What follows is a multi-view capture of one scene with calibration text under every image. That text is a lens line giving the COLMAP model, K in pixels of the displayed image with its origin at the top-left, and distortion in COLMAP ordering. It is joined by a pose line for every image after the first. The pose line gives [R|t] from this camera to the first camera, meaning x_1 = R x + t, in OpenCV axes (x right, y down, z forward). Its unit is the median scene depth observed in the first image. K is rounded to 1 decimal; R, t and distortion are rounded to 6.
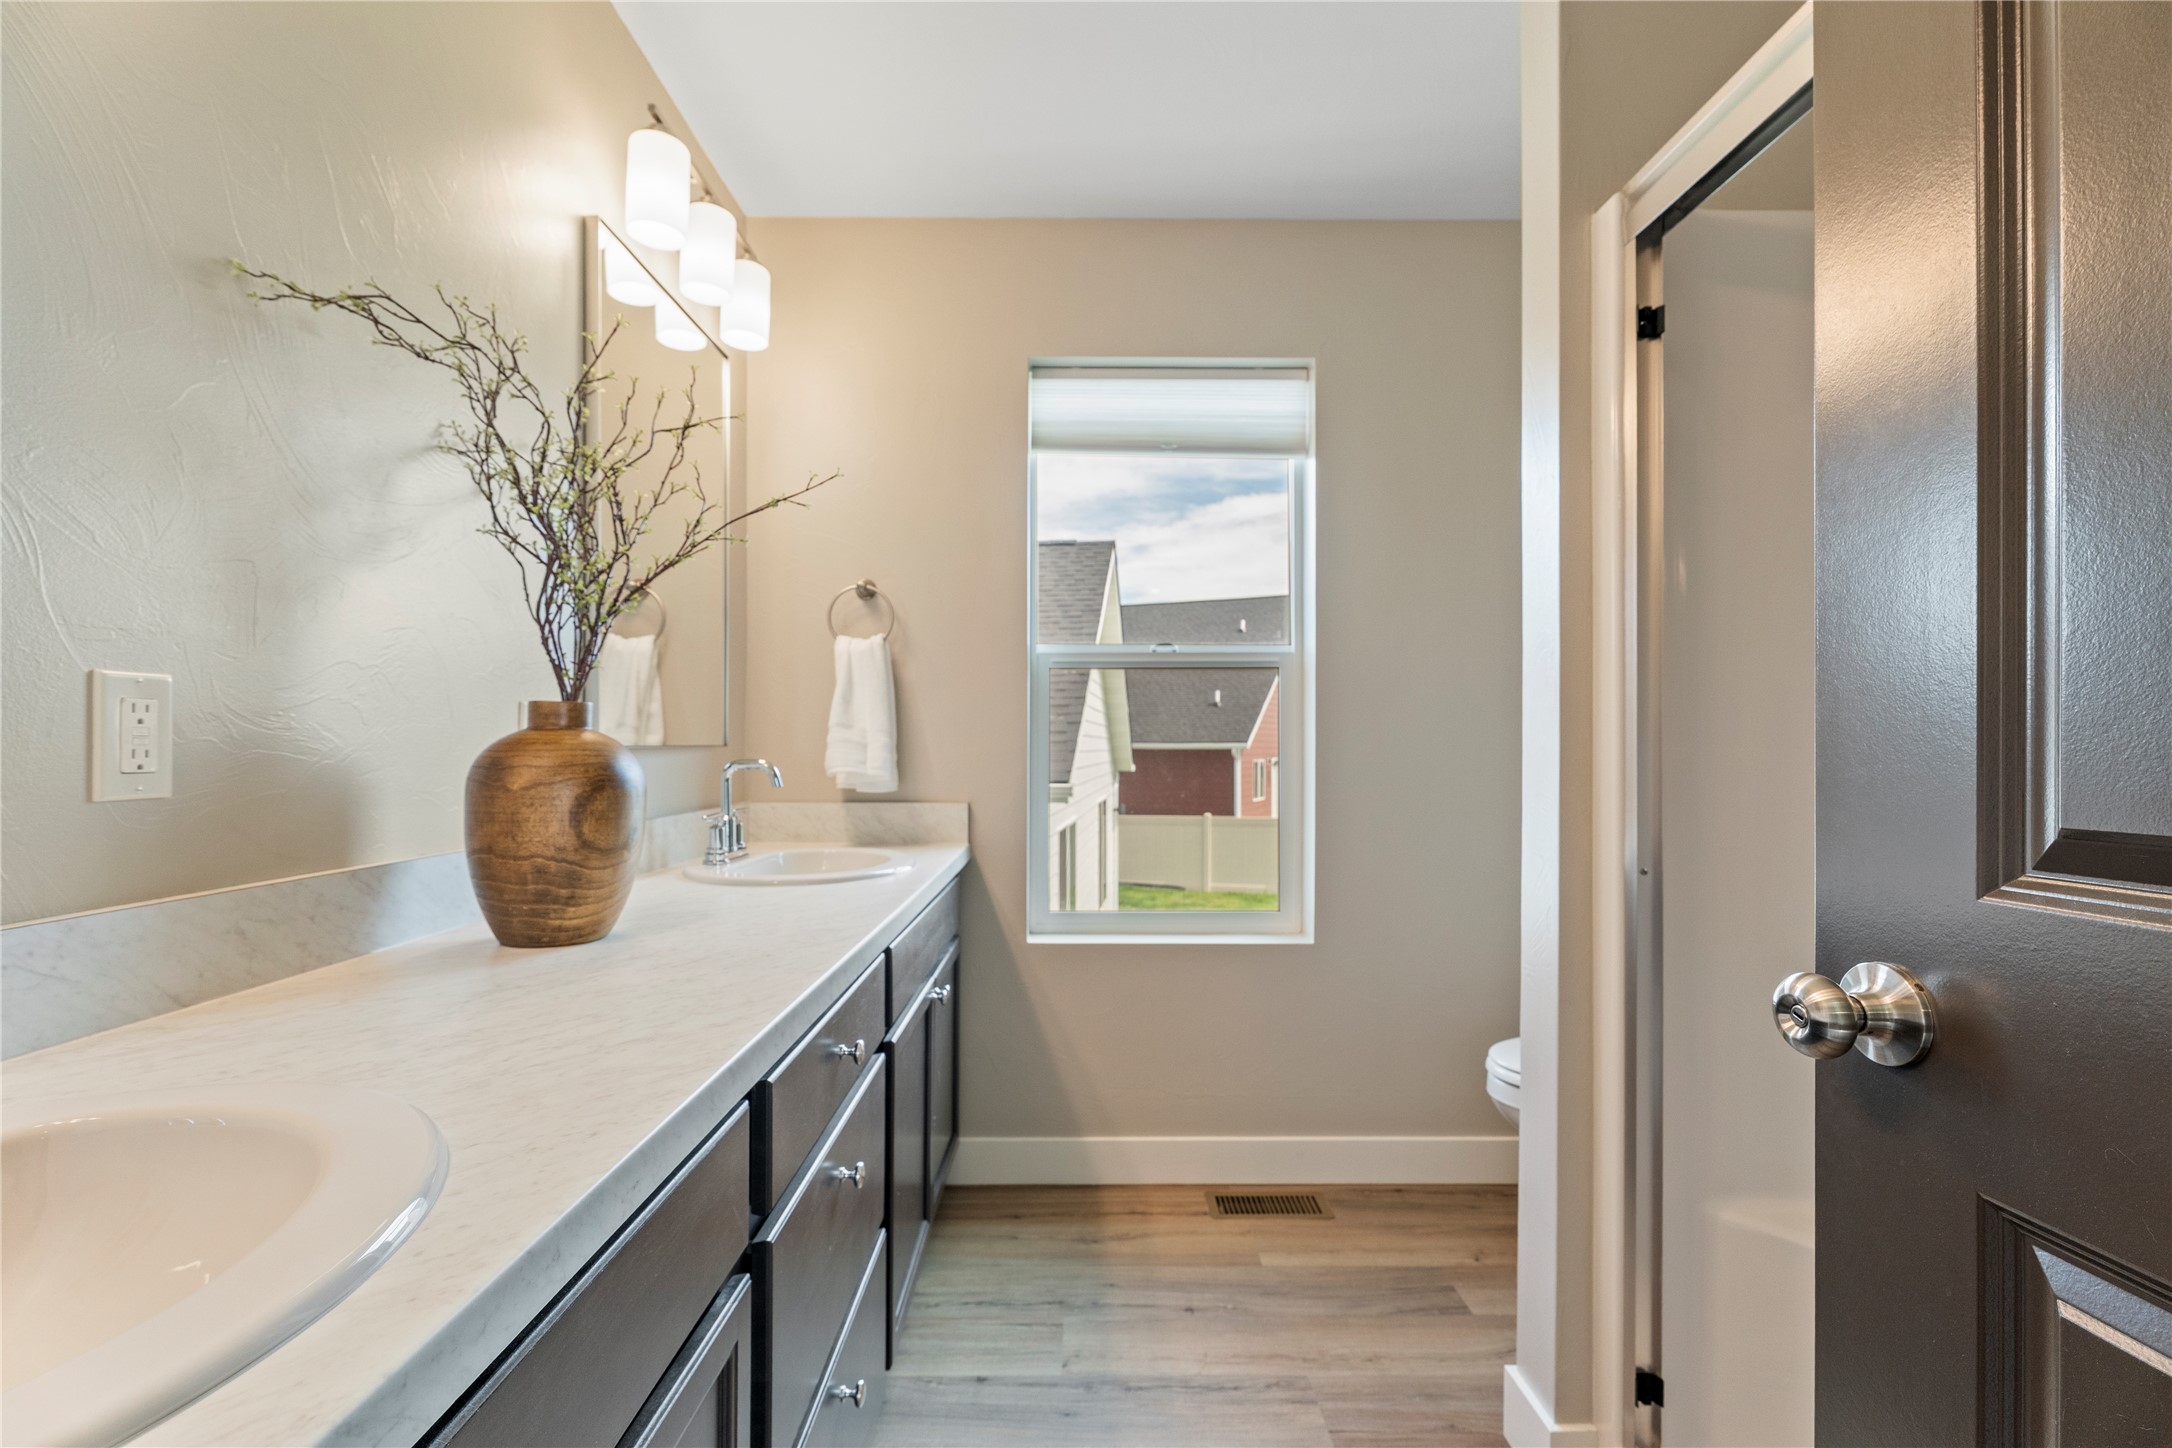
lens RADIAL K [[952.0, 0, 1094.5], [0, 952.0, 732.3], [0, 0, 1]] dist [-0.011088, -0.000740]
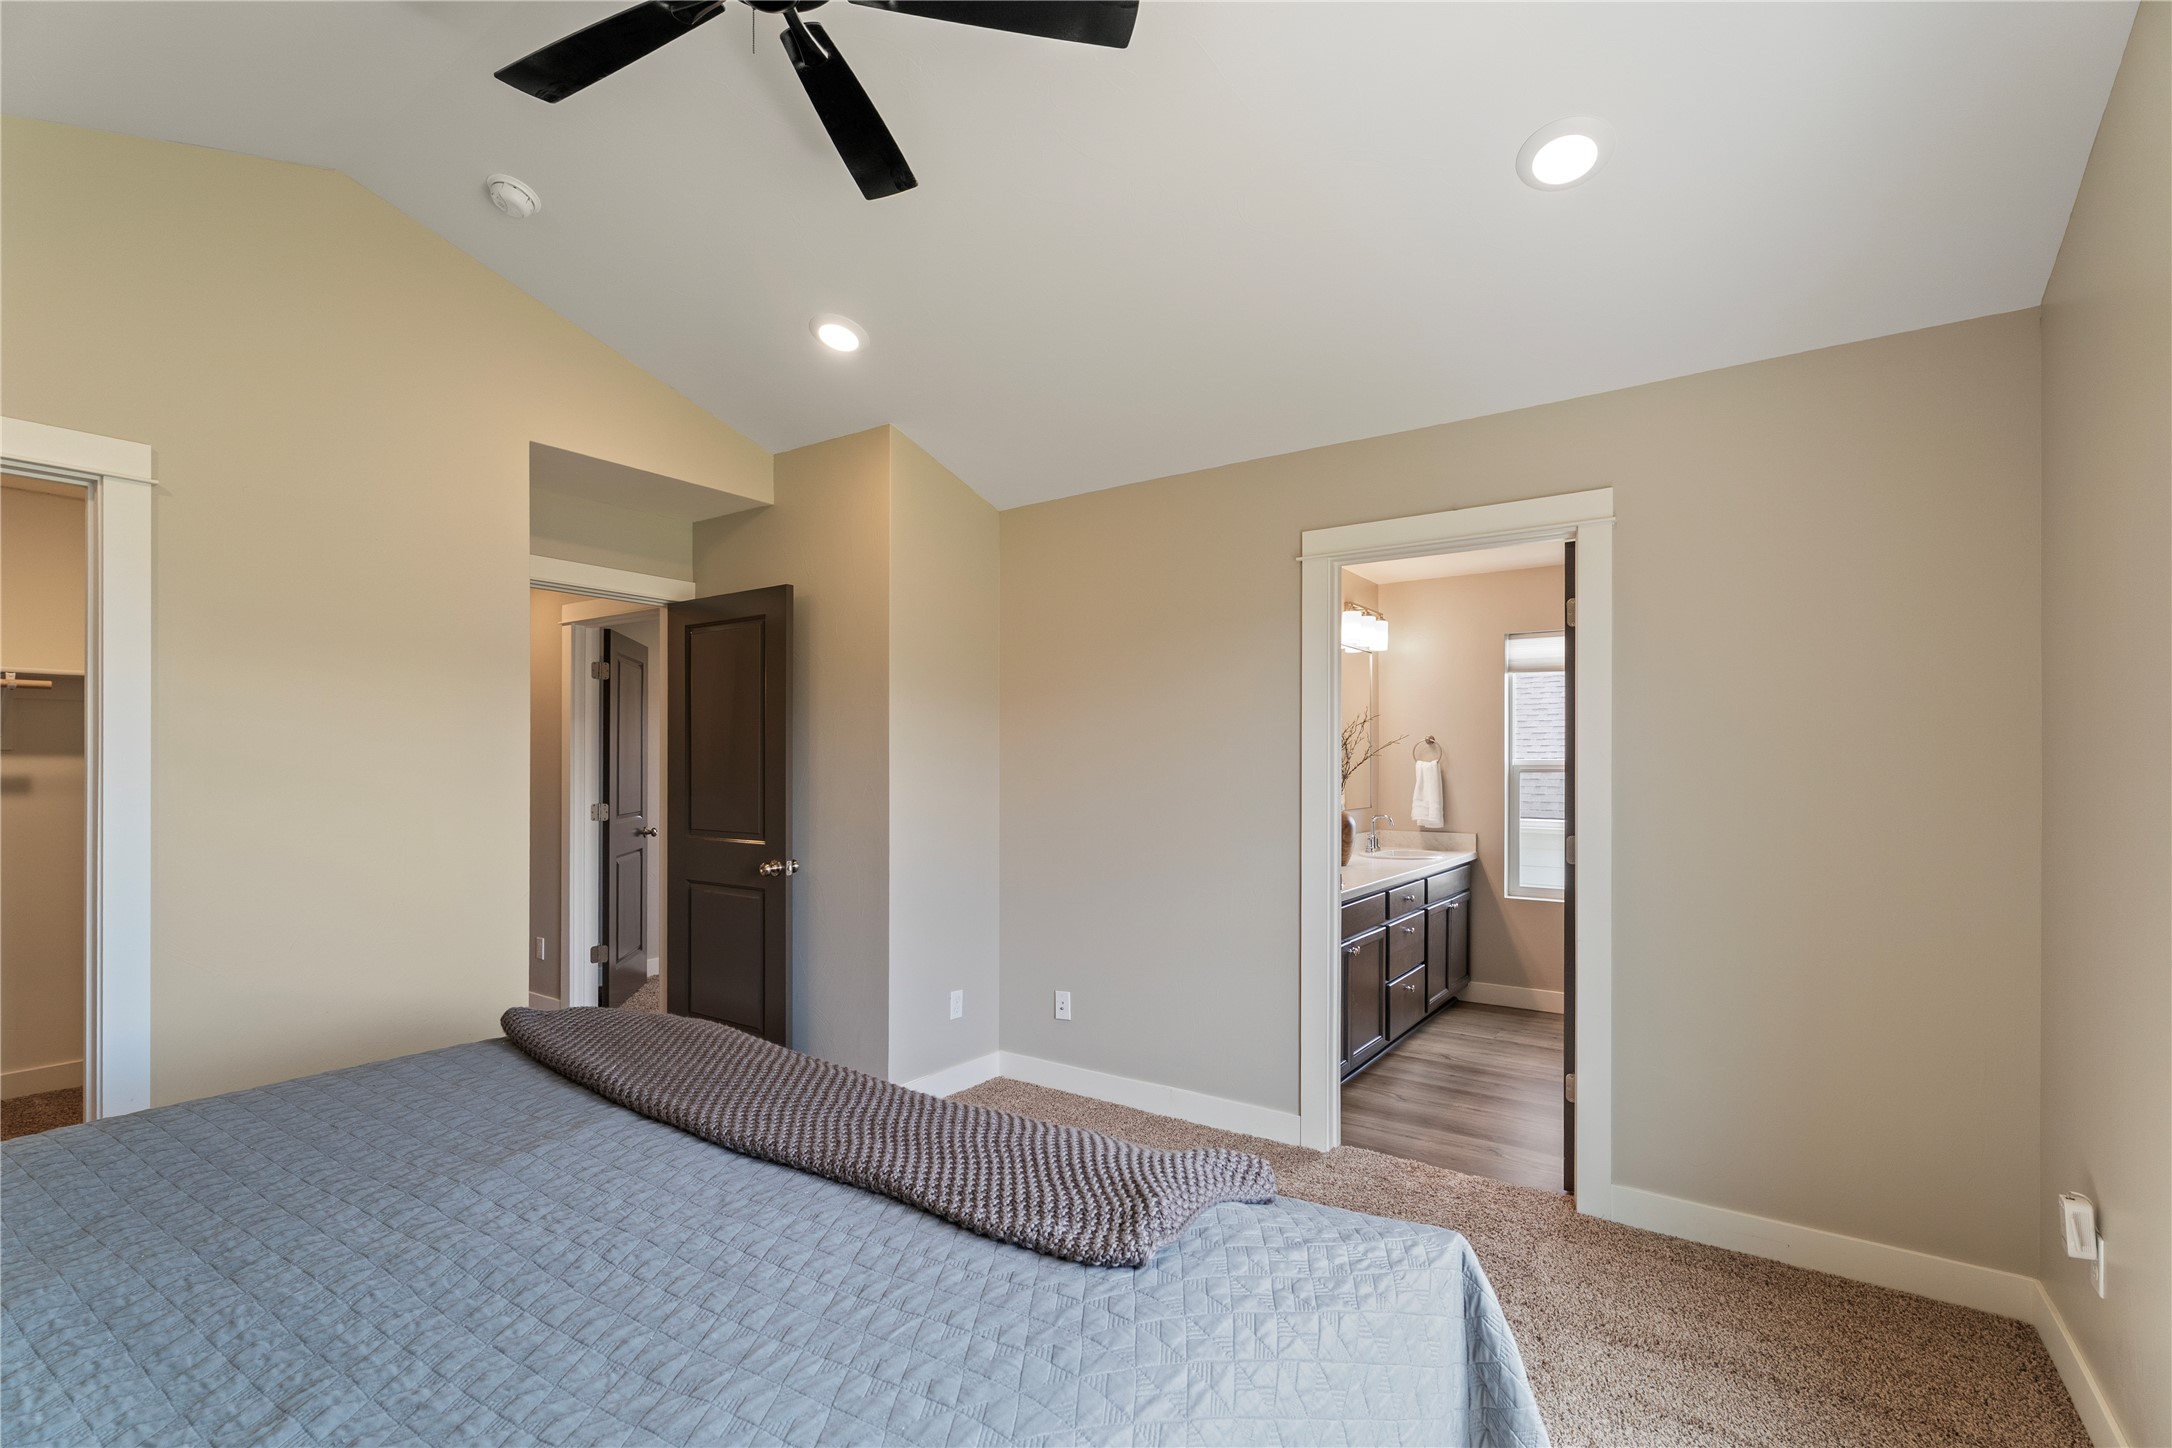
lens RADIAL K [[976.9, 0, 1085.6], [0, 976.9, 753.2], [0, 0, 1]] dist [0.000440, 0.000076]
pose [[0.806236, -0.006982, -0.591552, 0.511230], [0.007754, 0.999969, -0.001235, -0.126165], [0.591543, -0.003591, 0.806266, -1.471689]]
